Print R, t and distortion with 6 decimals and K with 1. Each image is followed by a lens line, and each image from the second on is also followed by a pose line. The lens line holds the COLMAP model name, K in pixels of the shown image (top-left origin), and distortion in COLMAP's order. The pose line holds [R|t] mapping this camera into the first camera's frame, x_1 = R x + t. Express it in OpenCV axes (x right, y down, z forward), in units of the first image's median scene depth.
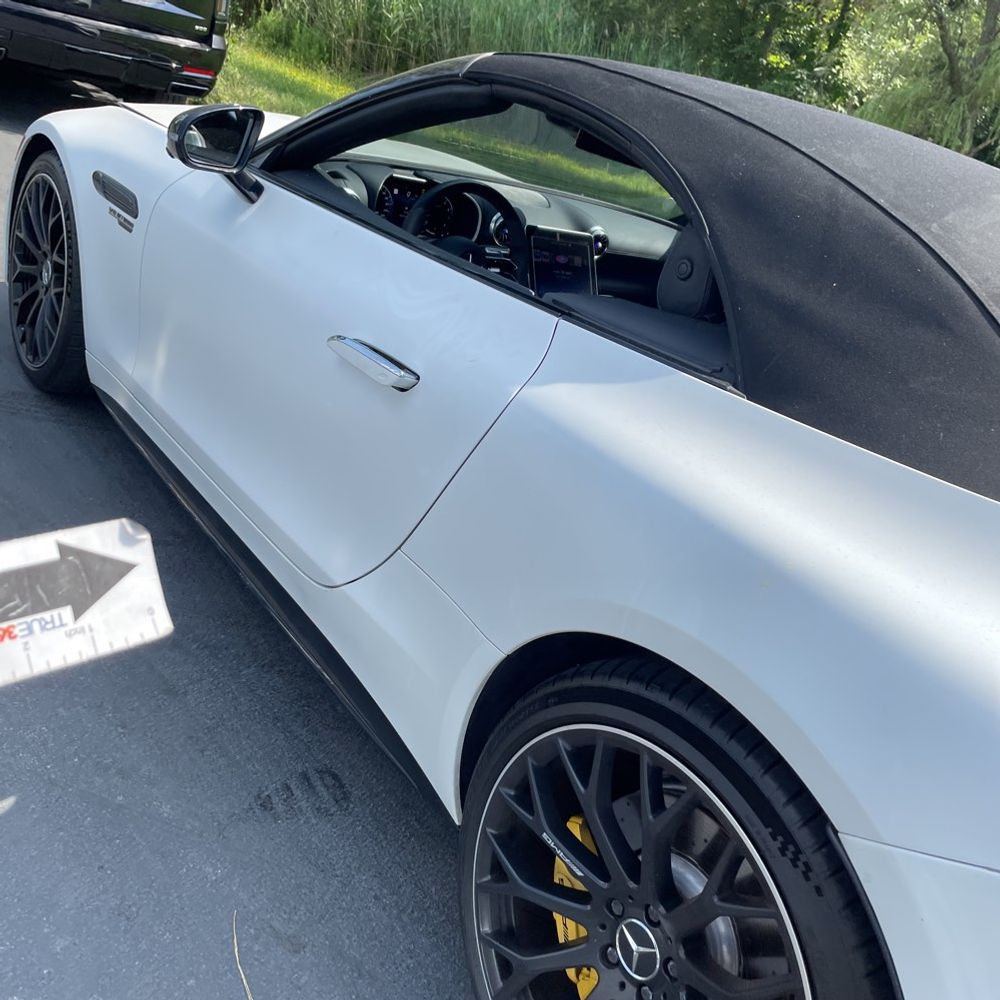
lens RADIAL K [[1007.3, 0, 500.0], [0, 1007.3, 500.0], [0, 0, 1]] dist [0.078285, -0.107669]
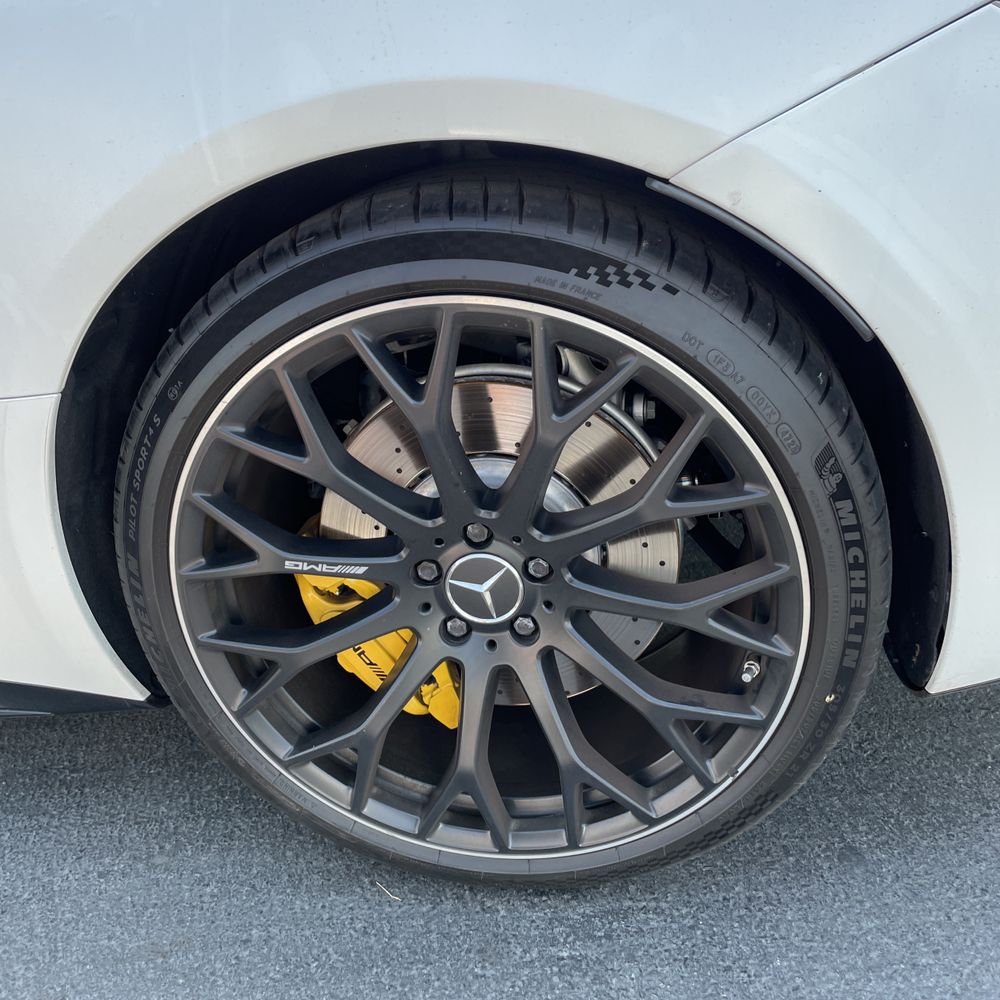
lens RADIAL K [[1007.3, 0, 500.0], [0, 1007.3, 500.0], [0, 0, 1]] dist [0.078285, -0.107669]
pose [[0.663936, -0.581897, 0.469665, -0.155144], [0.522841, 0.810265, 0.264781, 0.195520], [-0.534628, 0.069762, 0.842203, 0.364373]]
